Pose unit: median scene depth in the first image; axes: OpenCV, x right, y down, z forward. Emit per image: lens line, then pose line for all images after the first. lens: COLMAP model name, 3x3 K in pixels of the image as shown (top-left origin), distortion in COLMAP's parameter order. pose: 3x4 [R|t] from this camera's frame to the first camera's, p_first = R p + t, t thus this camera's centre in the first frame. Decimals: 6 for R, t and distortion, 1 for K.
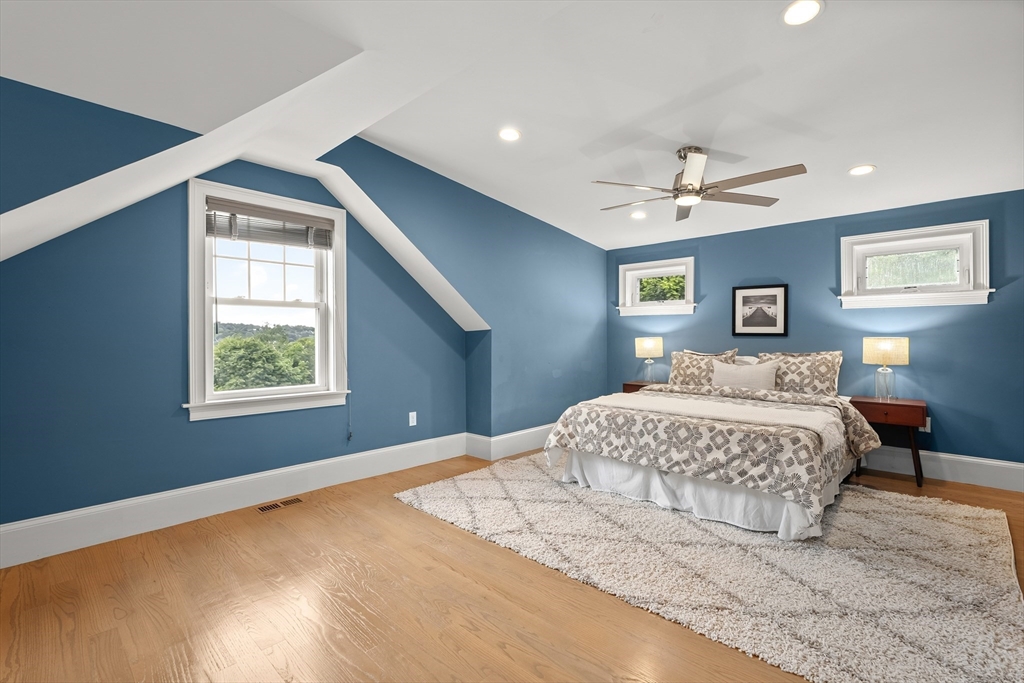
lens RADIAL K [[463.9, 0, 515.8], [0, 463.9, 335.6], [0, 0, 1]] dist [-0.000166, 0.001386]
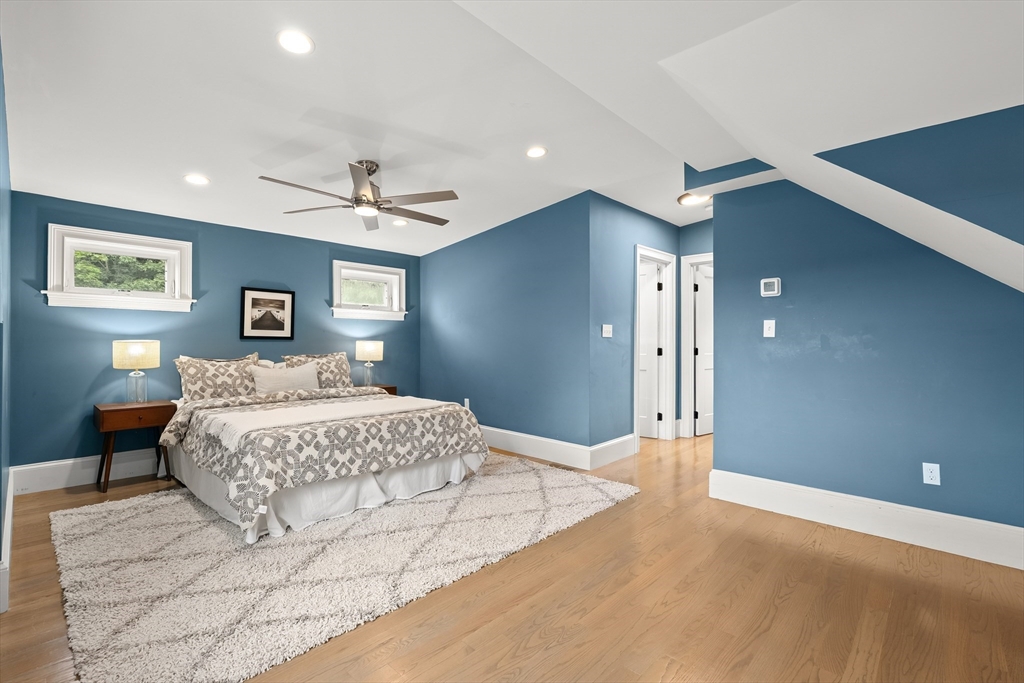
lens RADIAL K [[463.9, 0, 505.9], [0, 463.9, 341.4], [0, 0, 1]] dist [-0.000166, 0.001386]
pose [[0.013285, -0.001907, 0.999910, -0.647166], [-0.008153, 0.999965, 0.002016, -0.001268], [-0.999879, -0.008179, 0.013269, 0.642727]]
